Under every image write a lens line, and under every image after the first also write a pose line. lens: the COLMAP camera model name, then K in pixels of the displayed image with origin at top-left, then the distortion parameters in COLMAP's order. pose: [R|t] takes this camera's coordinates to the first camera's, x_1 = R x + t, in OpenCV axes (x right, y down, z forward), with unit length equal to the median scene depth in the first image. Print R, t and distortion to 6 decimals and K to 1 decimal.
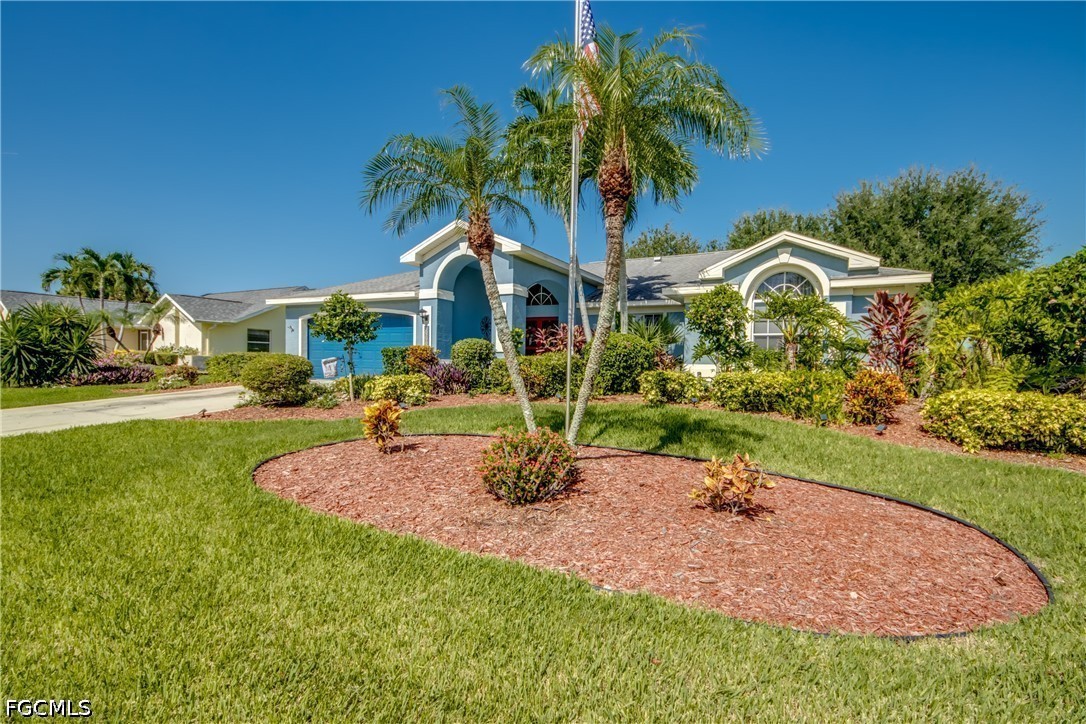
lens RADIAL K [[461.4, 0, 567.9], [0, 461.4, 375.3], [0, 0, 1]] dist [0.018667, -0.020013]
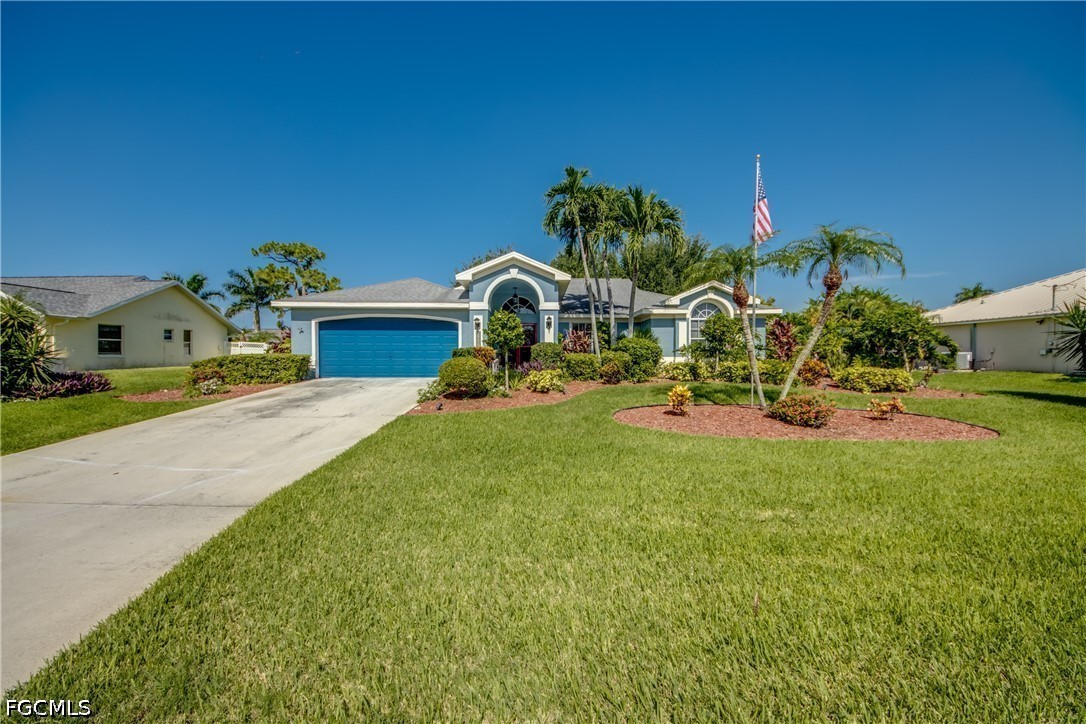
lens RADIAL K [[399.0, 0, 543.0], [0, 399.0, 362.0], [0, 0, 1]] dist [-0.000416, -0.000055]
pose [[0.898423, -0.027547, 0.438267, -0.629097], [0.027874, 0.999595, 0.005687, -0.024062], [-0.438246, 0.007107, 0.898827, -0.056216]]
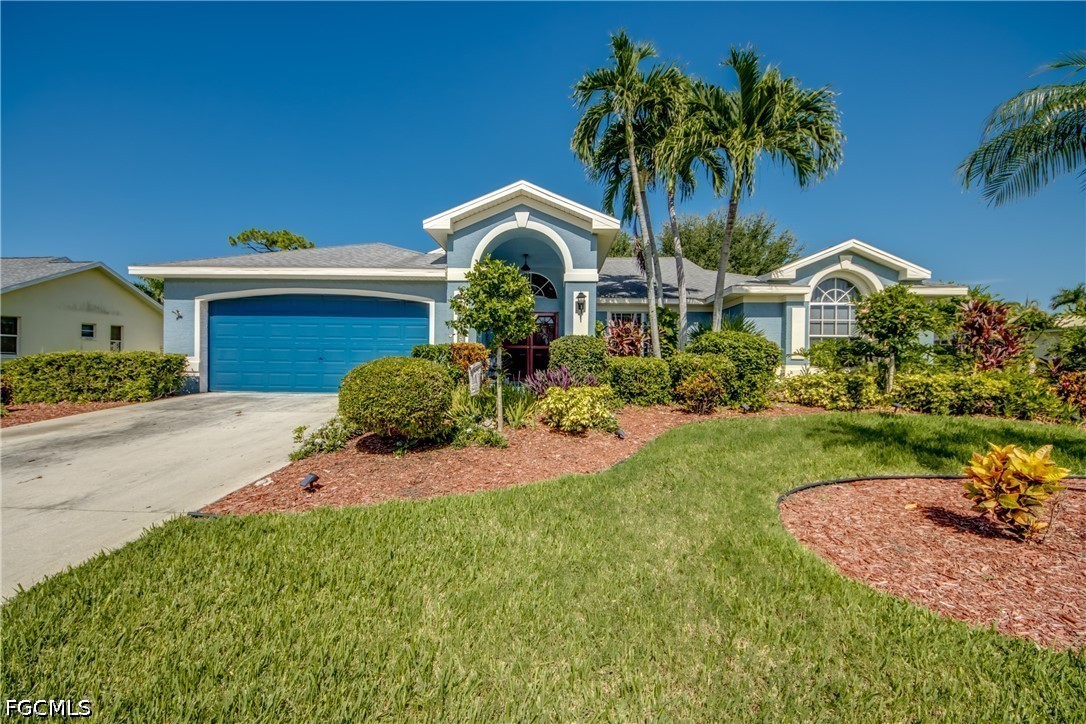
lens RADIAL K [[443.8, 0, 543.0], [0, 443.8, 362.0], [0, 0, 1]] dist [-0.001478, -0.000145]
pose [[0.916166, -0.008088, 0.400717, -0.474129], [0.015946, 0.999740, -0.016279, -0.020684], [-0.400481, 0.021304, 0.916057, 0.292226]]
